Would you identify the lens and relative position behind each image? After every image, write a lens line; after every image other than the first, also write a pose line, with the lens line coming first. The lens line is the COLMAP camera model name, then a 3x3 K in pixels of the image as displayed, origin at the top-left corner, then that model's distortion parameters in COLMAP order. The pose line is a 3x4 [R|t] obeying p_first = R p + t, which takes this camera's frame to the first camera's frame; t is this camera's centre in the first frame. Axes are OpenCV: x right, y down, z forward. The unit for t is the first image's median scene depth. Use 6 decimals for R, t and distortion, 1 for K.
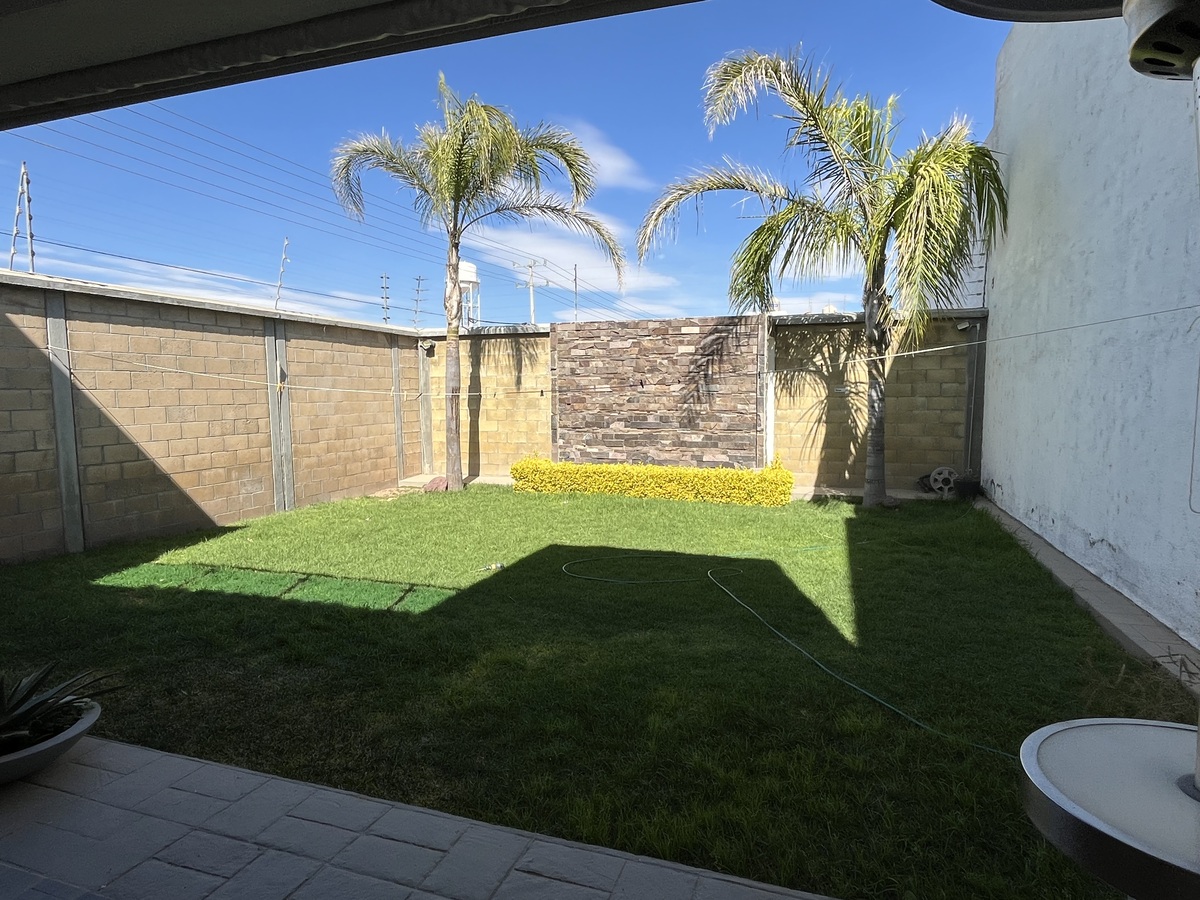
lens RADIAL K [[699.4, 0, 600.7], [0, 699.4, 454.9], [0, 0, 1]] dist [-0.008628, 0.002467]
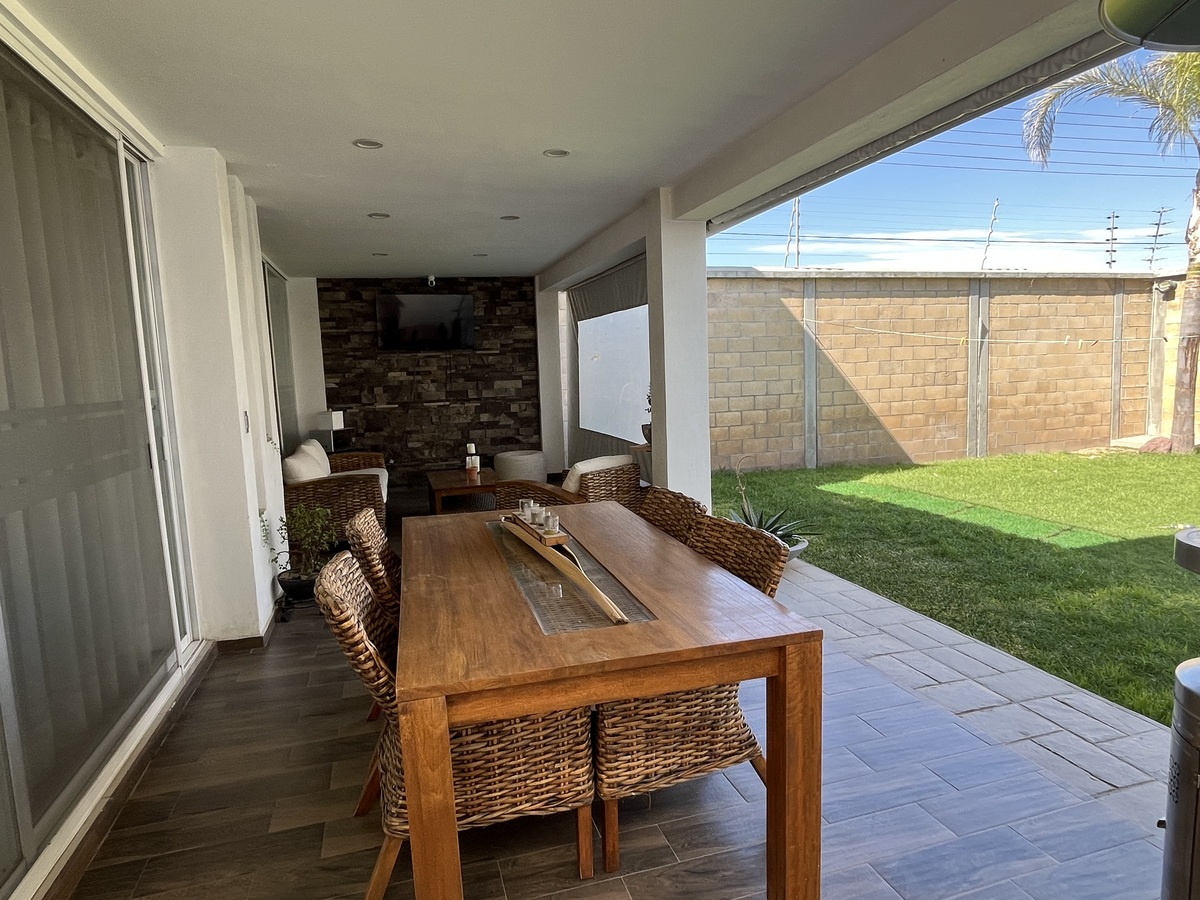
lens RADIAL K [[699.4, 0, 596.6], [0, 699.4, 450.5], [0, 0, 1]] dist [-0.008628, 0.002467]
pose [[0.571689, 0.082583, -0.816304, 0.122575], [-0.040568, 0.996550, 0.072407, 0.020179], [0.819467, -0.008278, 0.573067, -0.132084]]
